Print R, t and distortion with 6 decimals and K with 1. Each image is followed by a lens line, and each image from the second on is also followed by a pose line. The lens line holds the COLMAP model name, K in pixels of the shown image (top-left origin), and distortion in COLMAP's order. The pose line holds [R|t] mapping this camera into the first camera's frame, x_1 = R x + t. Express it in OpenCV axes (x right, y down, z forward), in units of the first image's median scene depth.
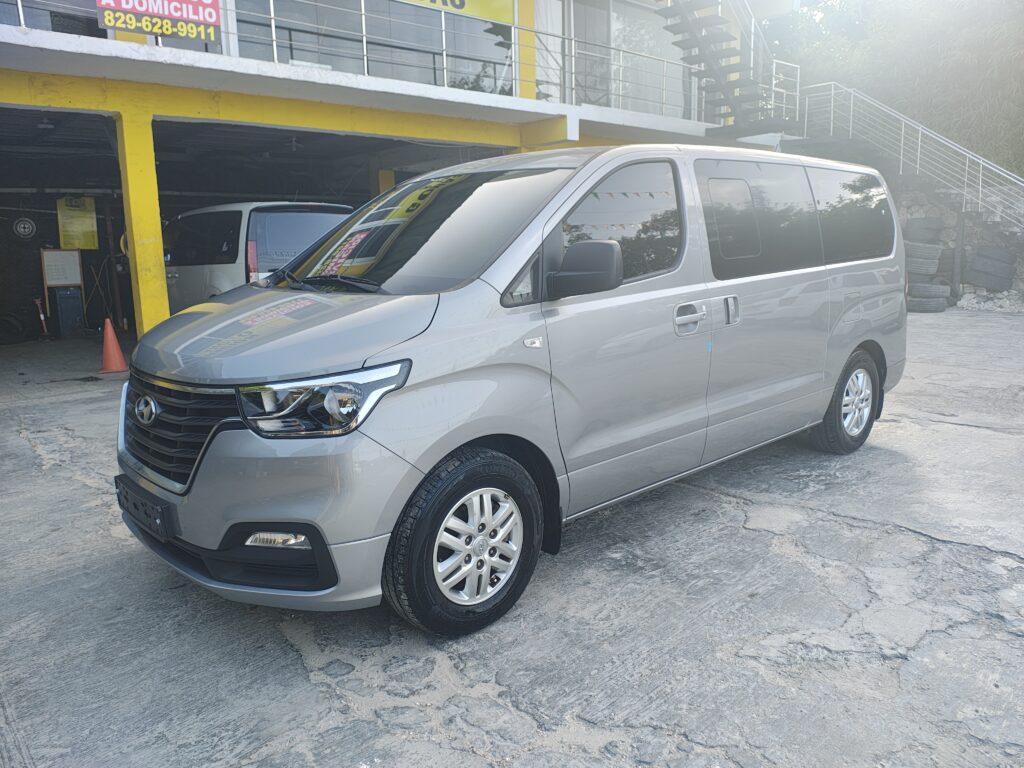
lens RADIAL K [[791.2, 0, 512.0], [0, 791.2, 384.0], [0, 0, 1]] dist [-0.027526, 0.000530]
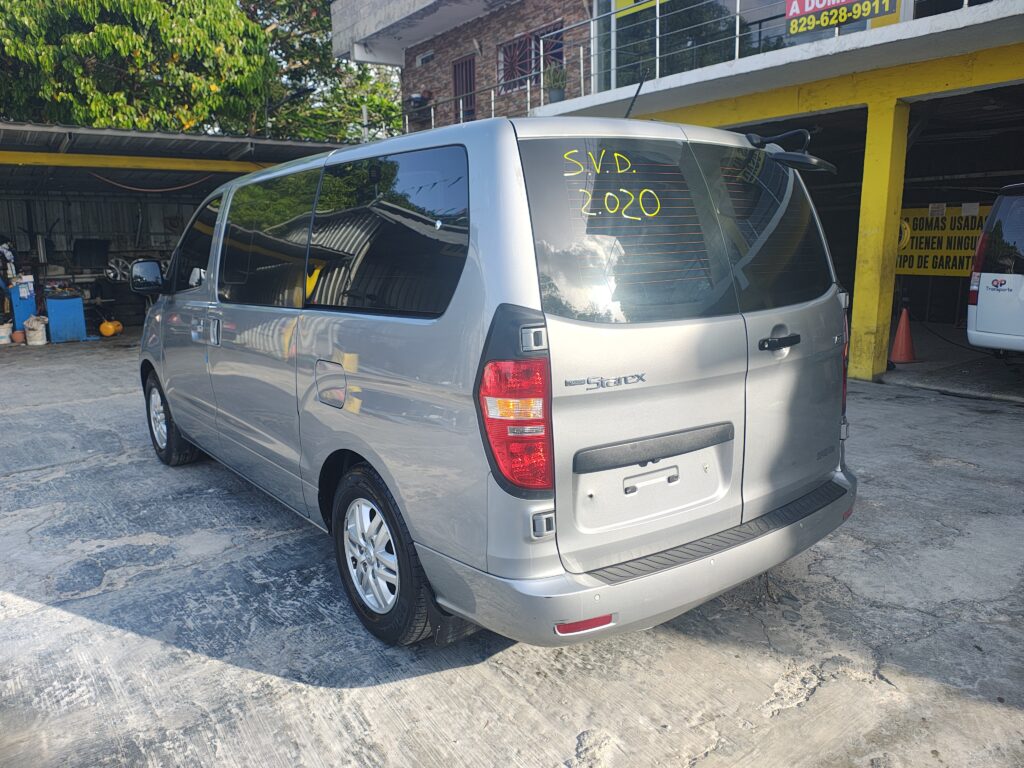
lens RADIAL K [[791.2, 0, 512.0], [0, 791.2, 384.0], [0, 0, 1]] dist [-0.027526, 0.000530]
pose [[-0.114734, 0.202818, -0.972472, 0.997668], [-0.156909, 0.962948, 0.219344, -0.250349], [0.980926, 0.177756, -0.078659, 1.163314]]
